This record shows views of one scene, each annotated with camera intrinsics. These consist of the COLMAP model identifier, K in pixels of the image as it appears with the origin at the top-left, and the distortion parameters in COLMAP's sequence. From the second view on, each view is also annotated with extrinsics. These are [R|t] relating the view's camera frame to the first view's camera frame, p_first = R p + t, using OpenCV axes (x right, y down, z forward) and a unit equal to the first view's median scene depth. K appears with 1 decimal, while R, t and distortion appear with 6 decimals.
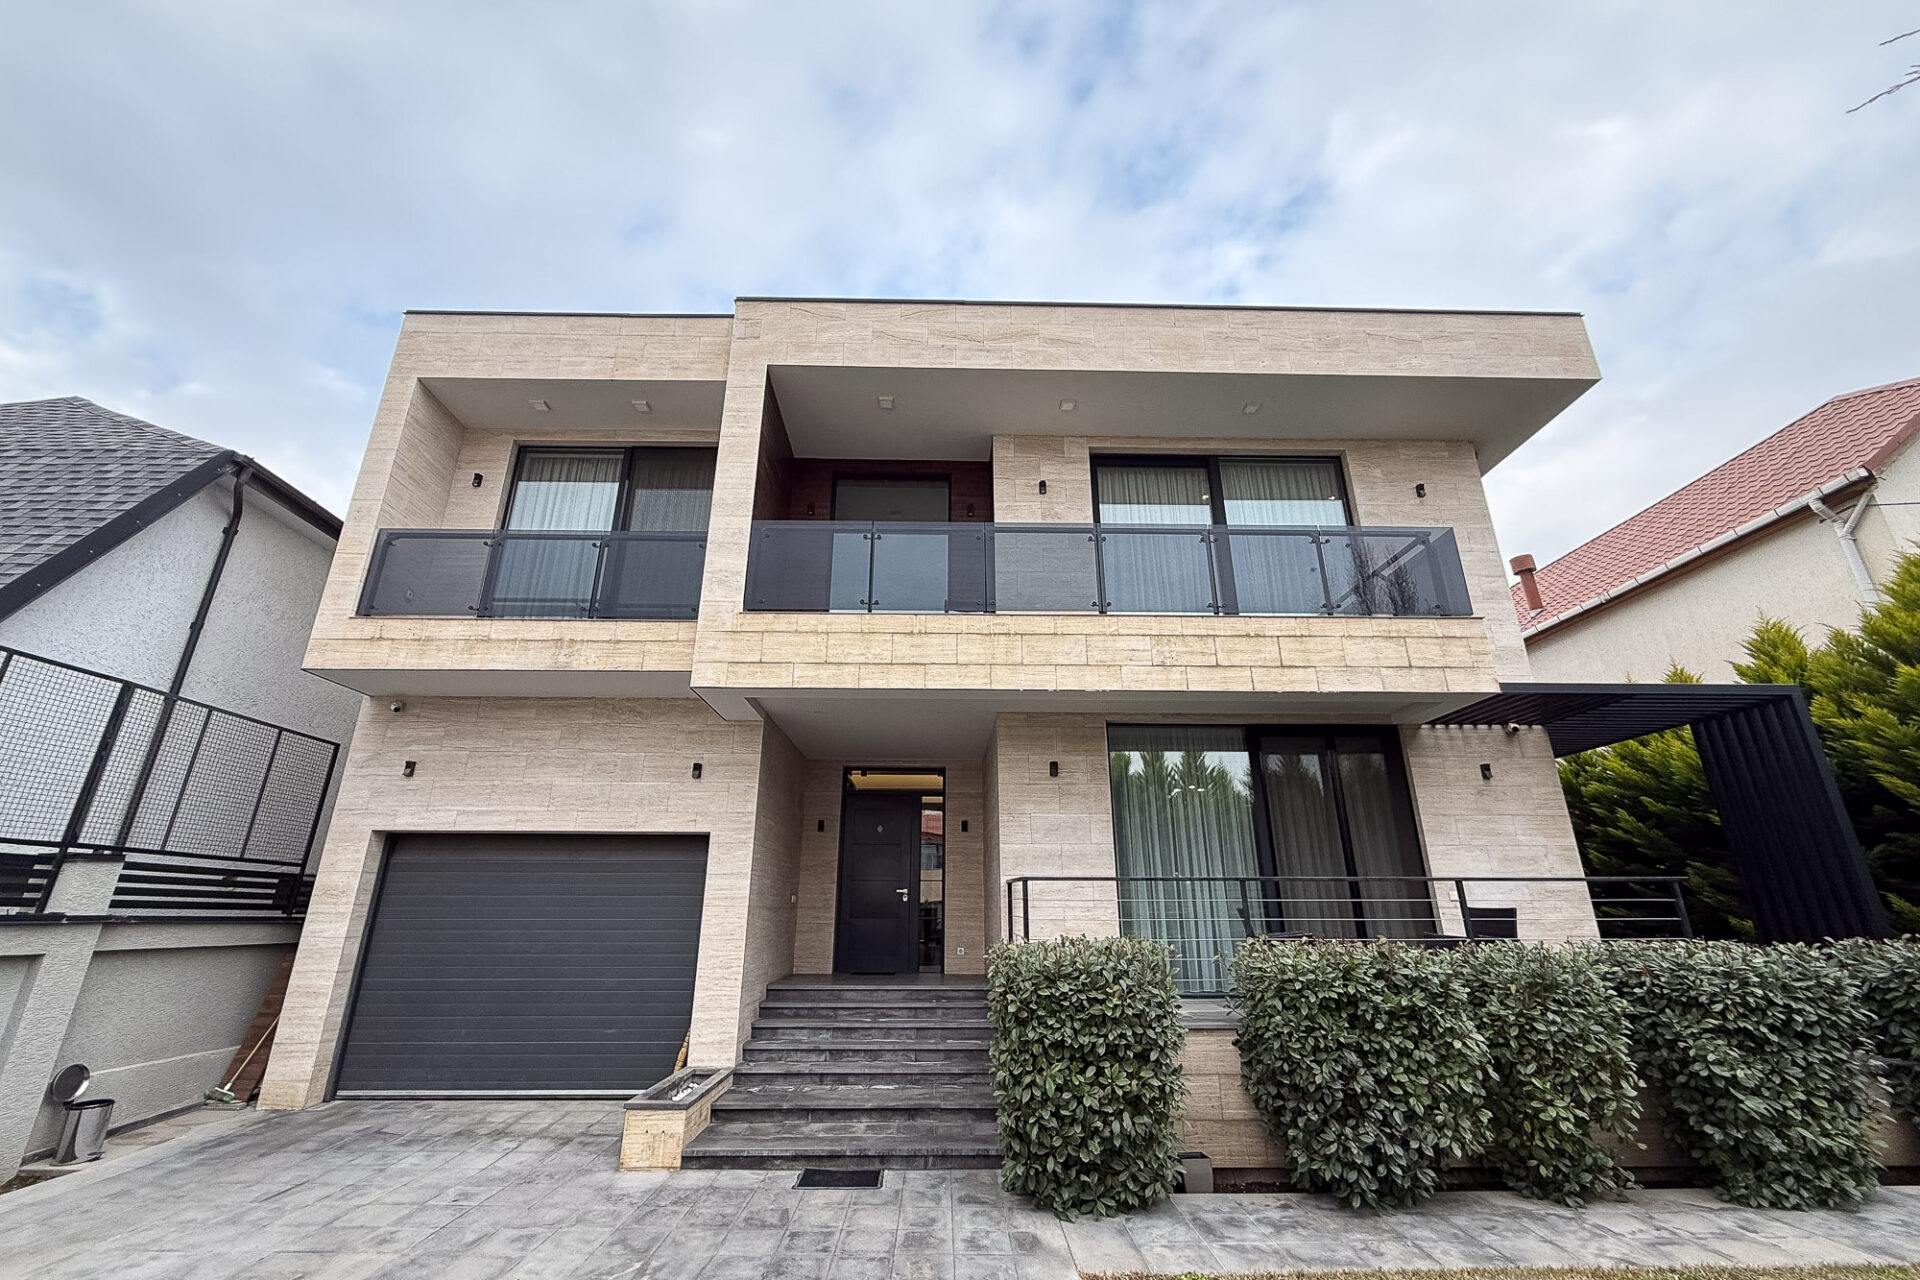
lens RADIAL K [[766.9, 0, 951.5], [0, 766.9, 643.2], [0, 0, 1]] dist [-0.001763, -0.000185]
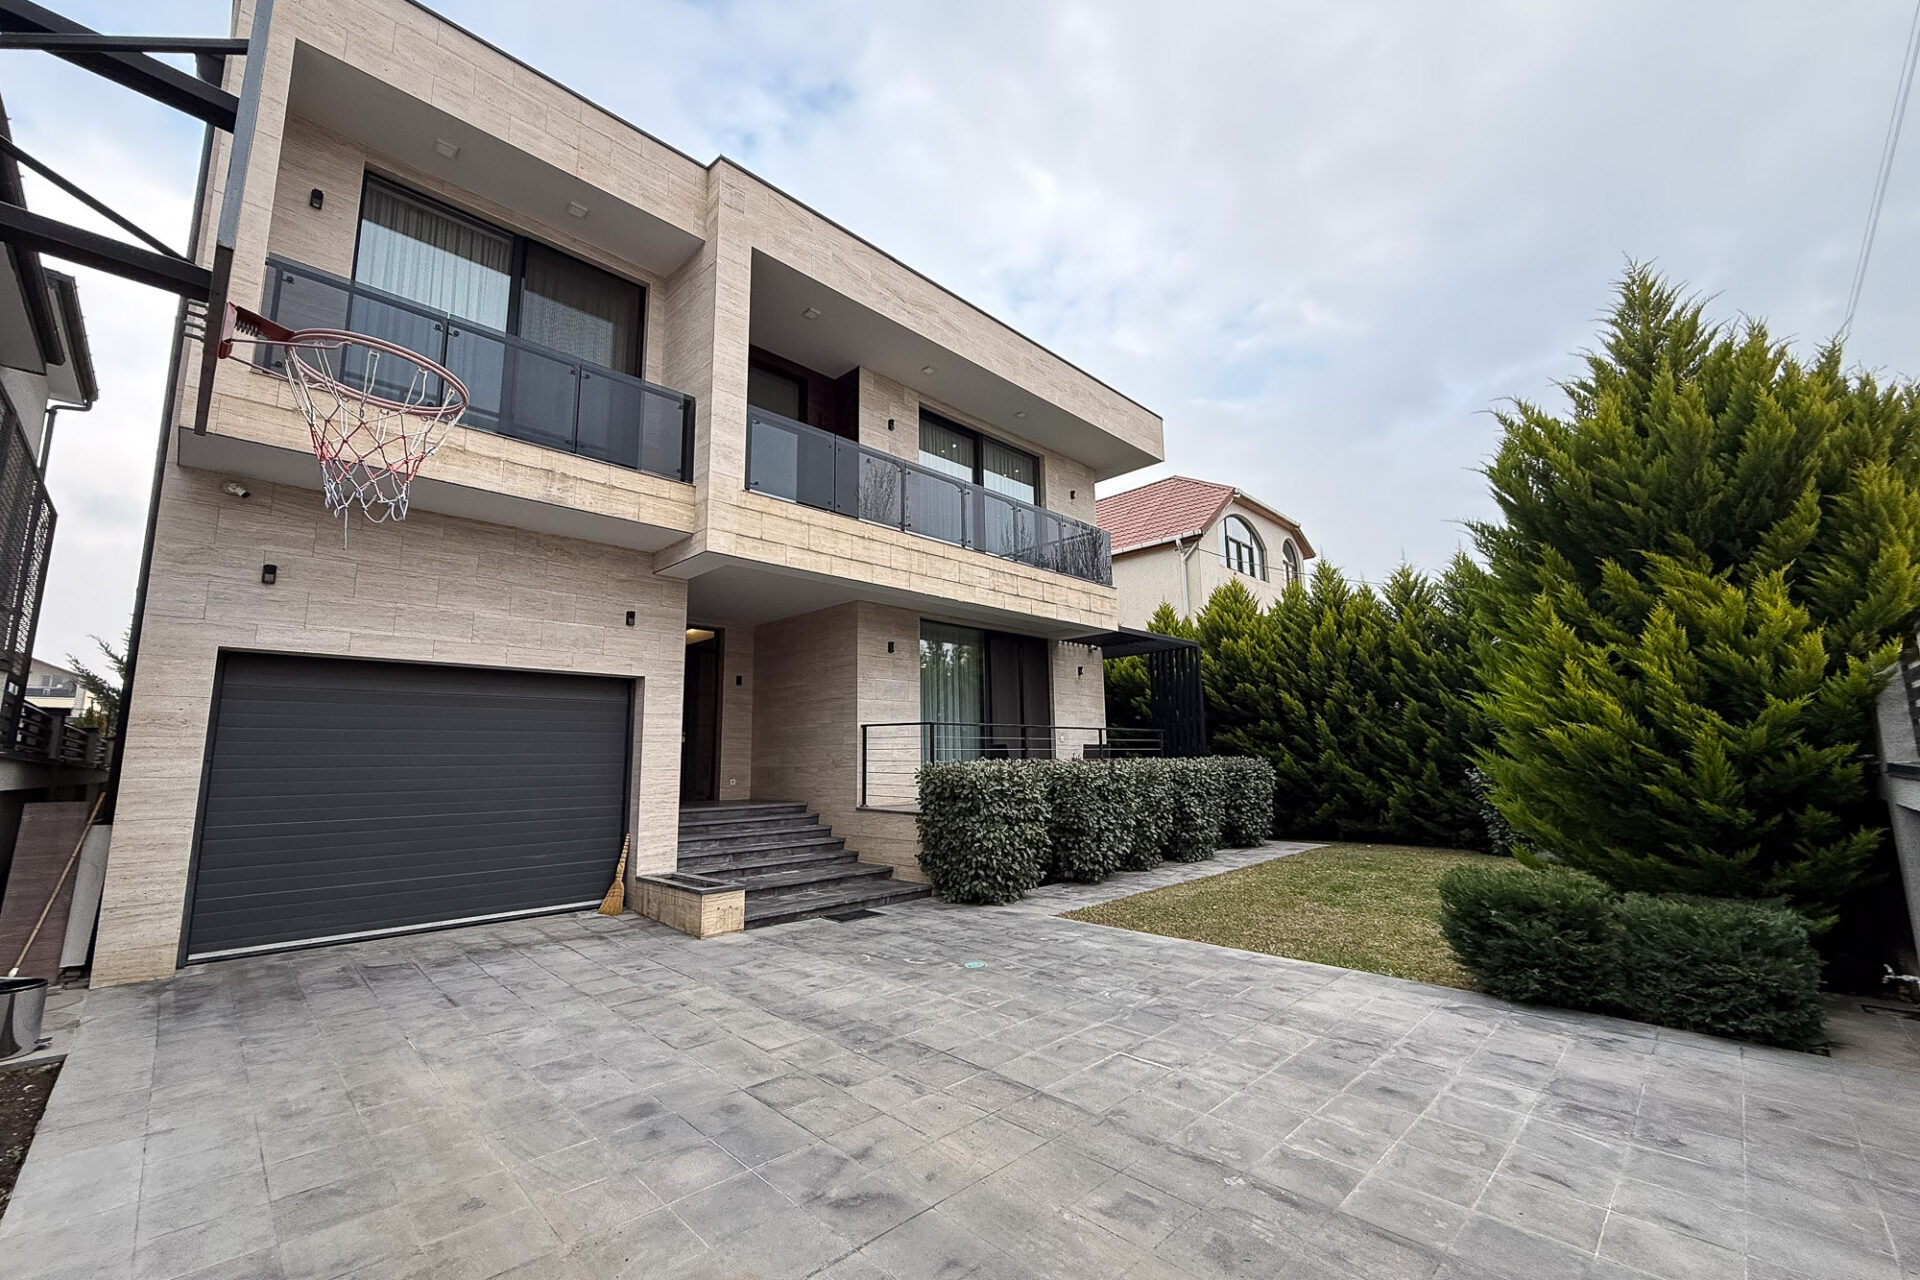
lens RADIAL K [[766.9, 0, 951.5], [0, 766.9, 643.2], [0, 0, 1]] dist [-0.001763, -0.000185]
pose [[0.720034, 0.093859, 0.687562, -0.724437], [-0.215994, 0.971906, 0.093520, 0.006371], [-0.659468, -0.215847, 0.720078, -0.050665]]
